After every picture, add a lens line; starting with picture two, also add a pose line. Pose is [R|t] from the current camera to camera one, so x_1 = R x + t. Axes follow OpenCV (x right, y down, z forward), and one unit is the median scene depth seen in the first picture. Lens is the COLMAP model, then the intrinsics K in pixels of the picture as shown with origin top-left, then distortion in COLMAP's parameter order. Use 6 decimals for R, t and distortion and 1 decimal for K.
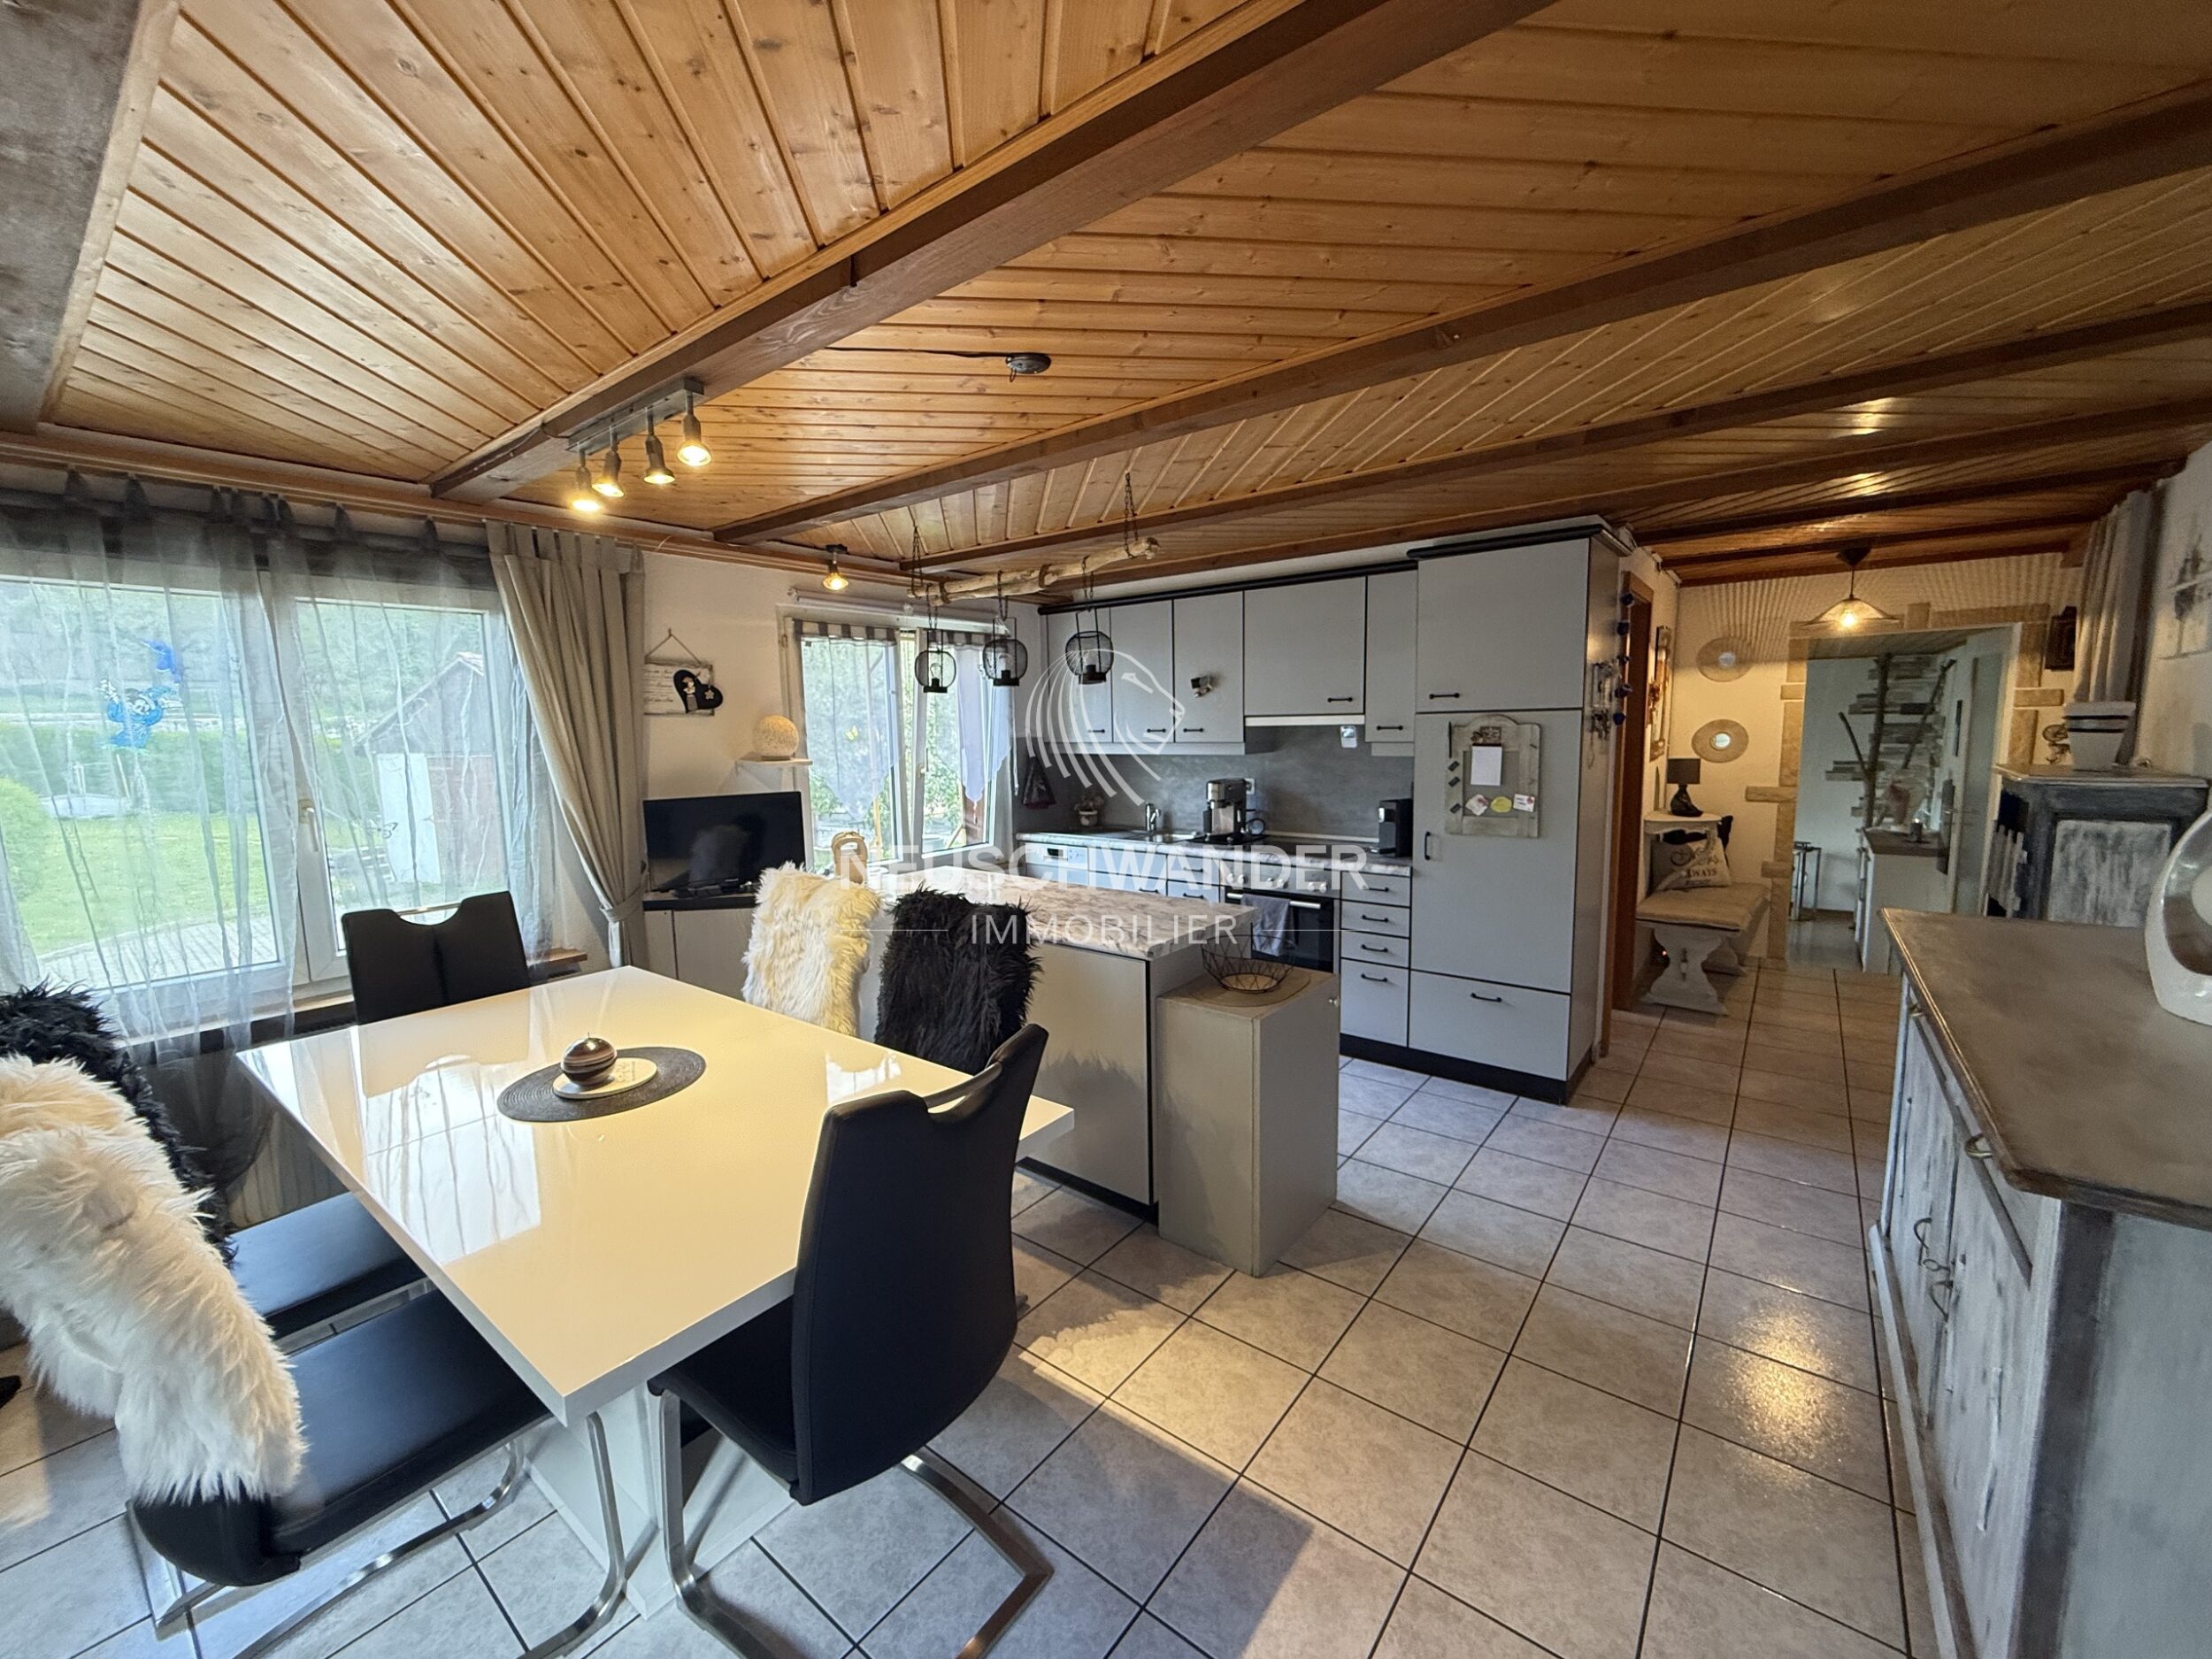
lens RADIAL K [[880.7, 0, 1106.0], [0, 880.7, 829.5], [0, 0, 1]] dist [0.000366, -0.000049]
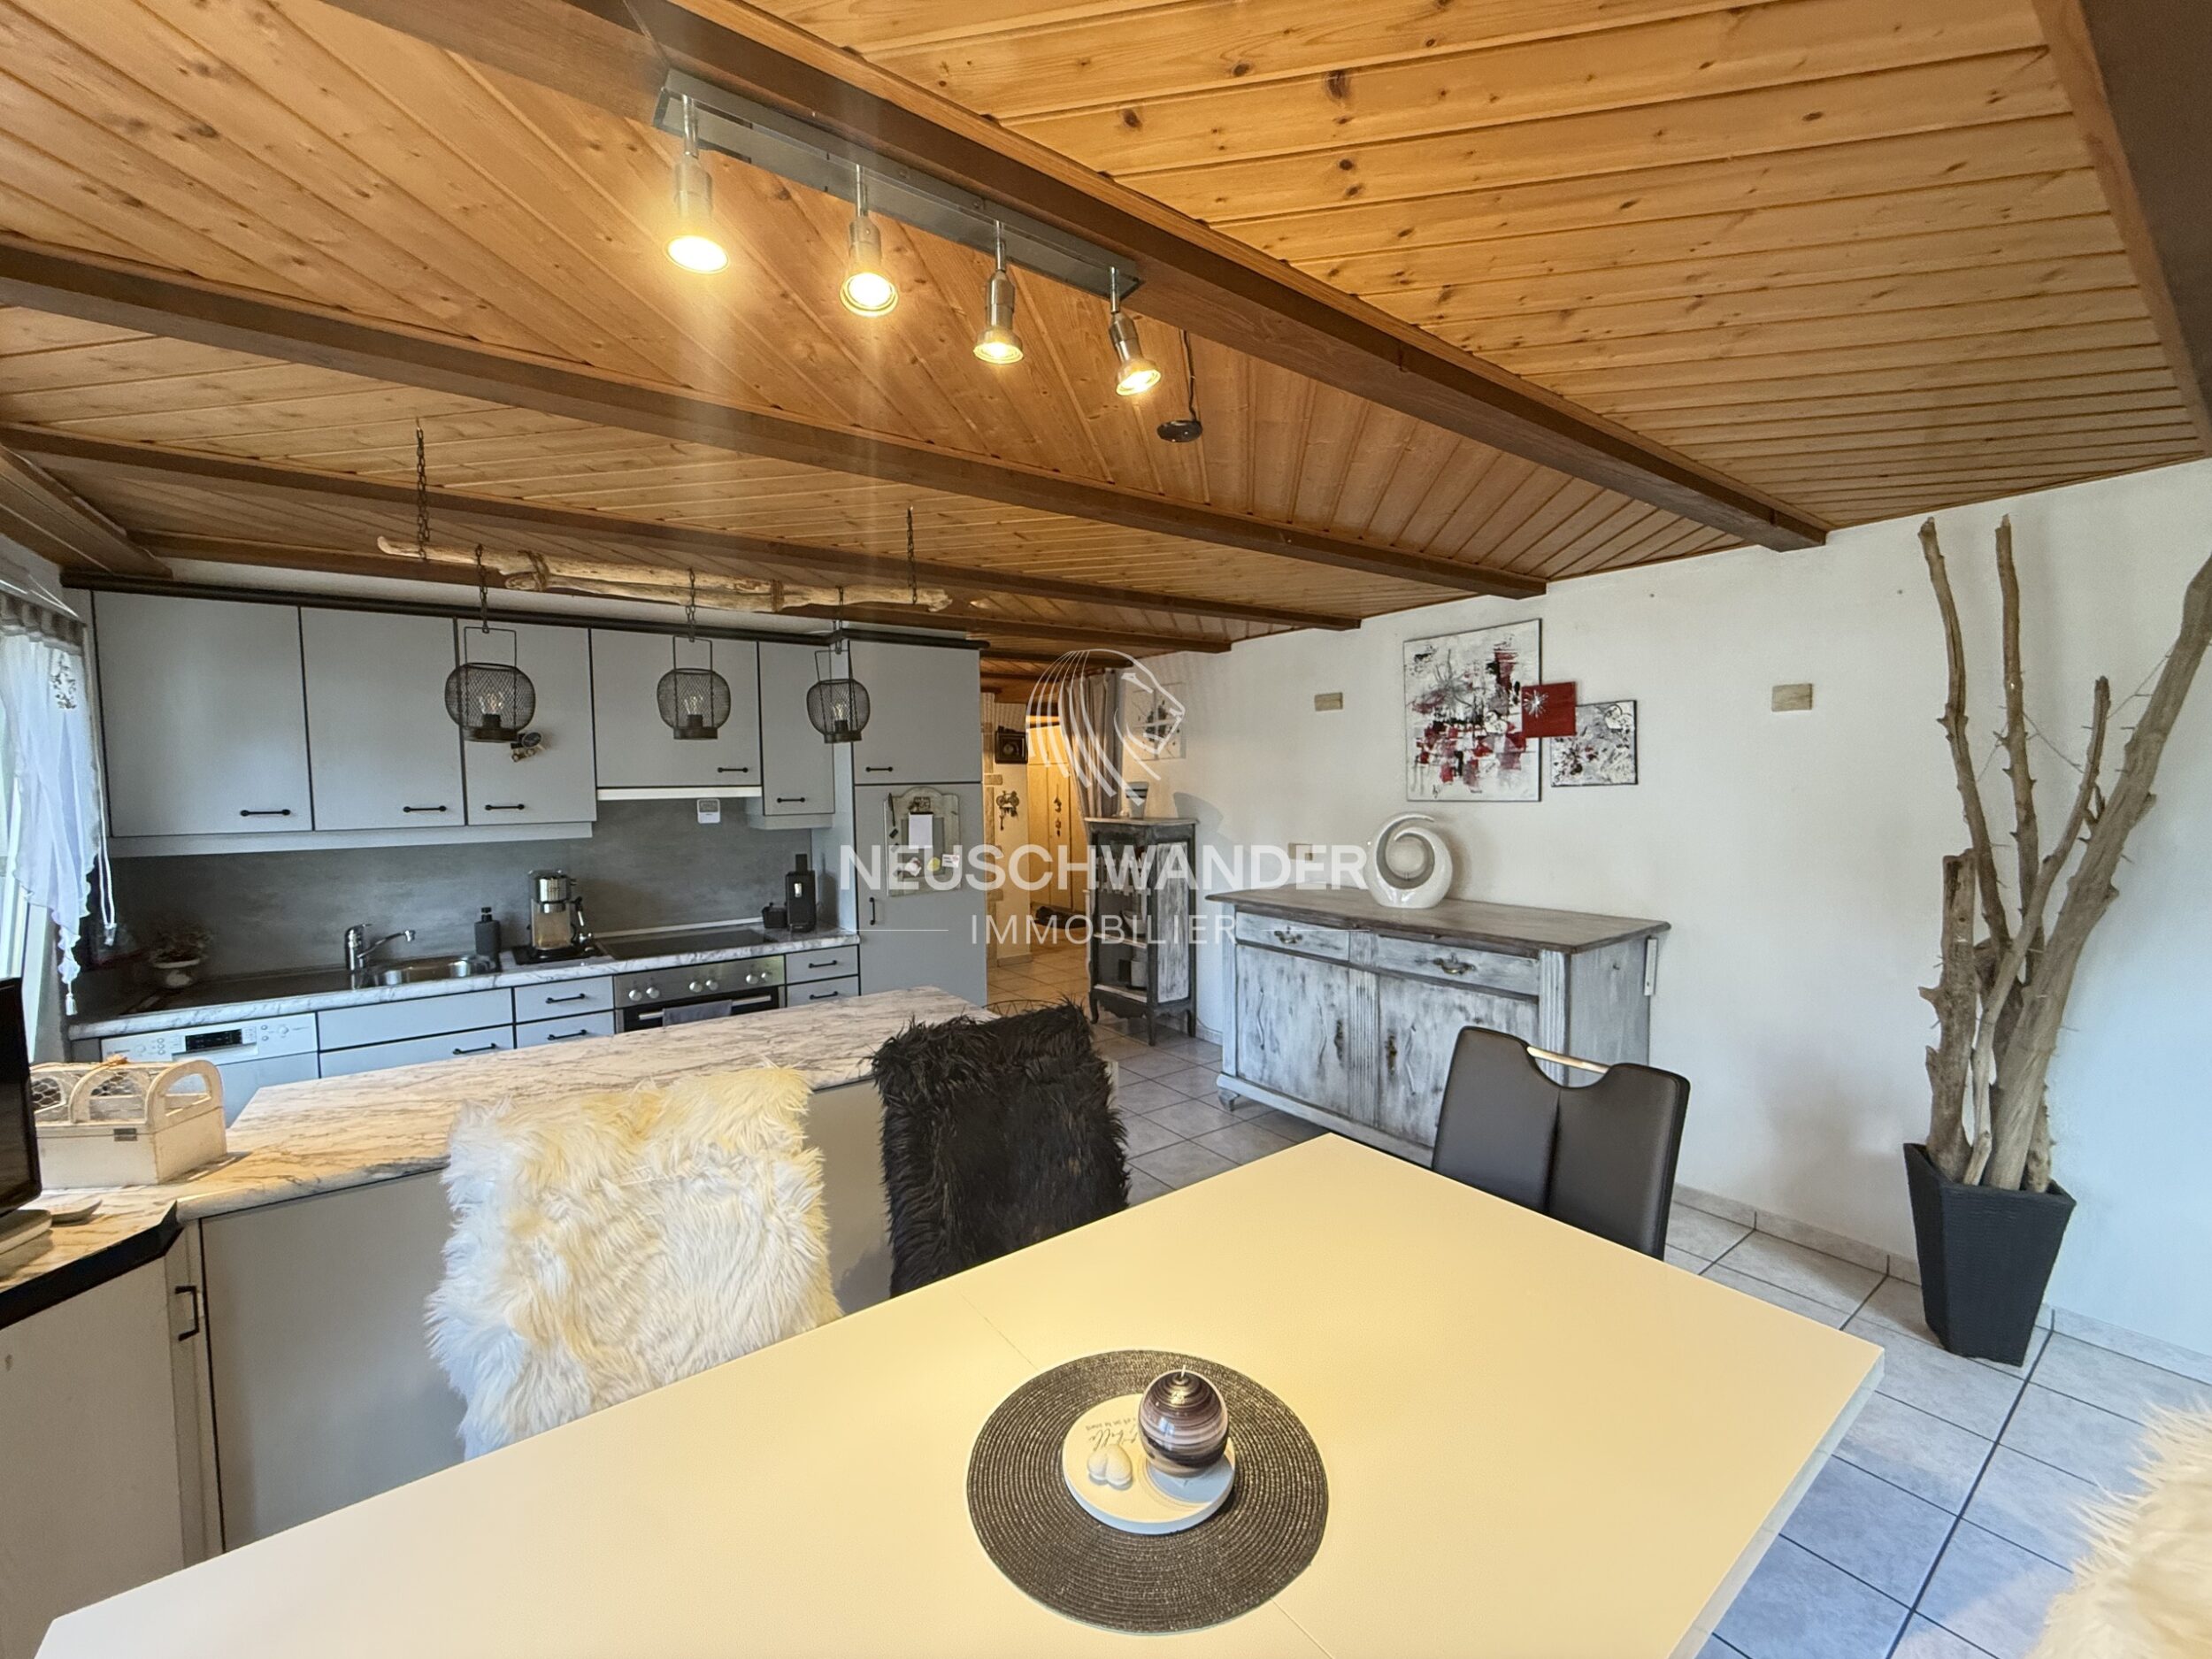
lens RADIAL K [[880.7, 0, 1106.0], [0, 880.7, 829.5], [0, 0, 1]] dist [0.000366, -0.000049]
pose [[0.286503, -0.040509, 0.957223, -0.687505], [0.124172, 0.992249, 0.004825, -0.060640], [-0.949999, 0.117478, 0.289312, 0.532882]]
